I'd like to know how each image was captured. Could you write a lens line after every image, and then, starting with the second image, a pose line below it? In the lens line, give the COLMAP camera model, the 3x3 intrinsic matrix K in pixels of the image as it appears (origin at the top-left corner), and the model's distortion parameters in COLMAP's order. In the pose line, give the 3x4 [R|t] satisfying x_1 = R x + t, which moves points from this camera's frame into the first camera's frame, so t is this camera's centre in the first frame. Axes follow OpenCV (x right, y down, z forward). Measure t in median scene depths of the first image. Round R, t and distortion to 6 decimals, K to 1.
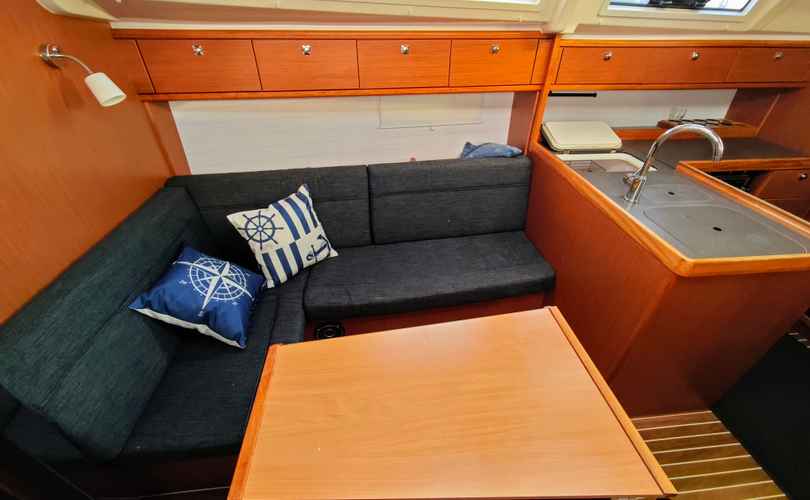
lens RADIAL K [[339.6, 0, 405.0], [0, 339.6, 250.0], [0, 0, 1]] dist [-0.017148, 0.008779]
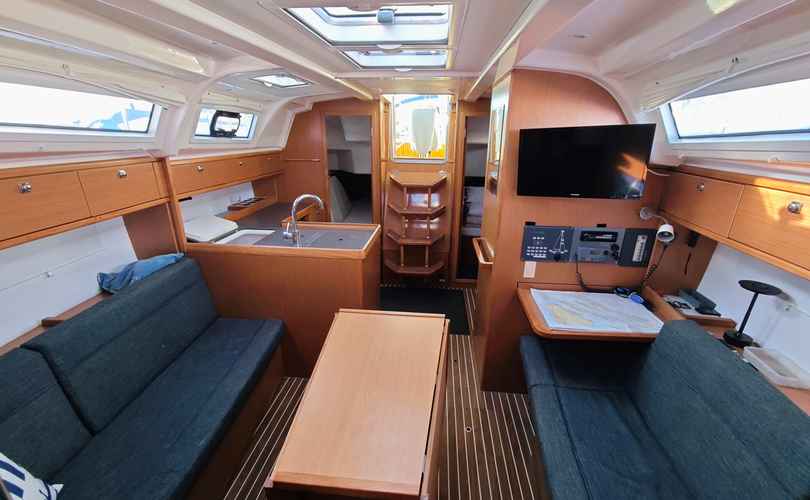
lens RADIAL K [[339.6, 0, 405.0], [0, 339.6, 250.0], [0, 0, 1]] dist [-0.017148, 0.008779]
pose [[0.195118, -0.325436, 0.925214, -0.522941], [0.561547, 0.810488, 0.166658, -0.088571], [-0.804111, 0.487033, 0.340888, 0.066895]]
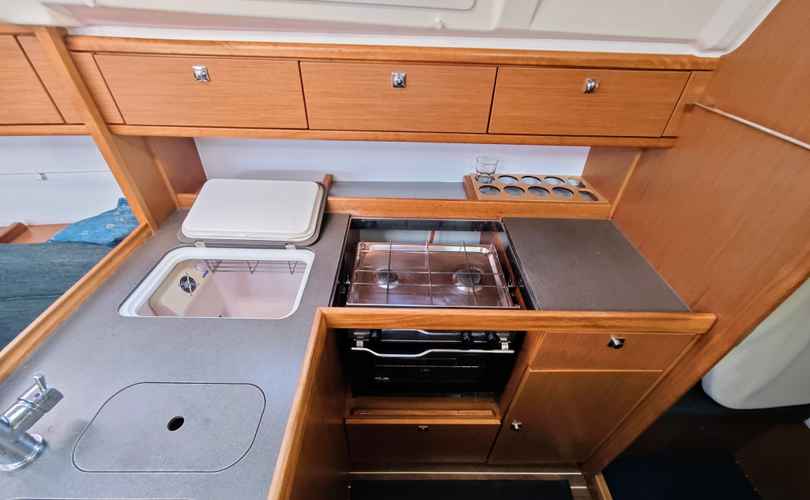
lens RADIAL K [[339.6, 0, 405.0], [0, 339.6, 250.0], [0, 0, 1]] dist [-0.017148, 0.008779]
pose [[0.995521, 0.072657, -0.060482, 0.881840], [-0.069950, 0.996501, 0.045741, -0.343550], [0.063594, -0.041305, 0.997121, 0.494318]]
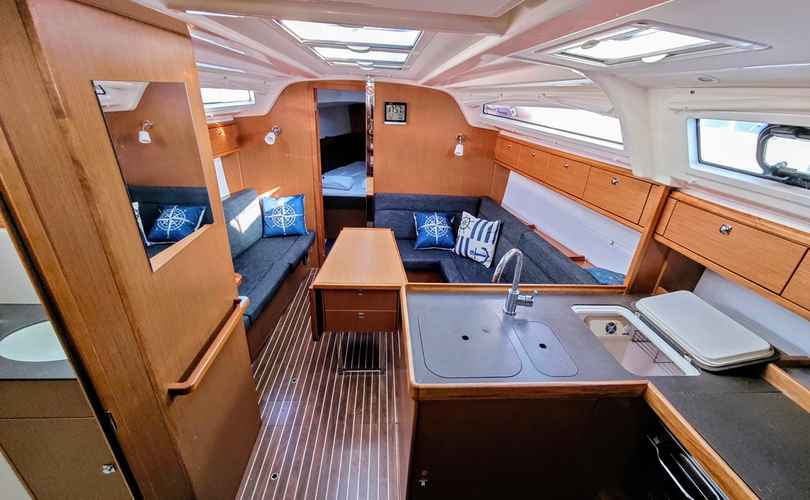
lens RADIAL K [[339.6, 0, 405.0], [0, 339.6, 250.0], [0, 0, 1]] dist [-0.017148, 0.008779]
pose [[-0.033296, 0.408470, -0.912164, 1.223180], [-0.621856, 0.706024, 0.338859, -0.340027], [0.782424, 0.578517, 0.230502, 0.302805]]
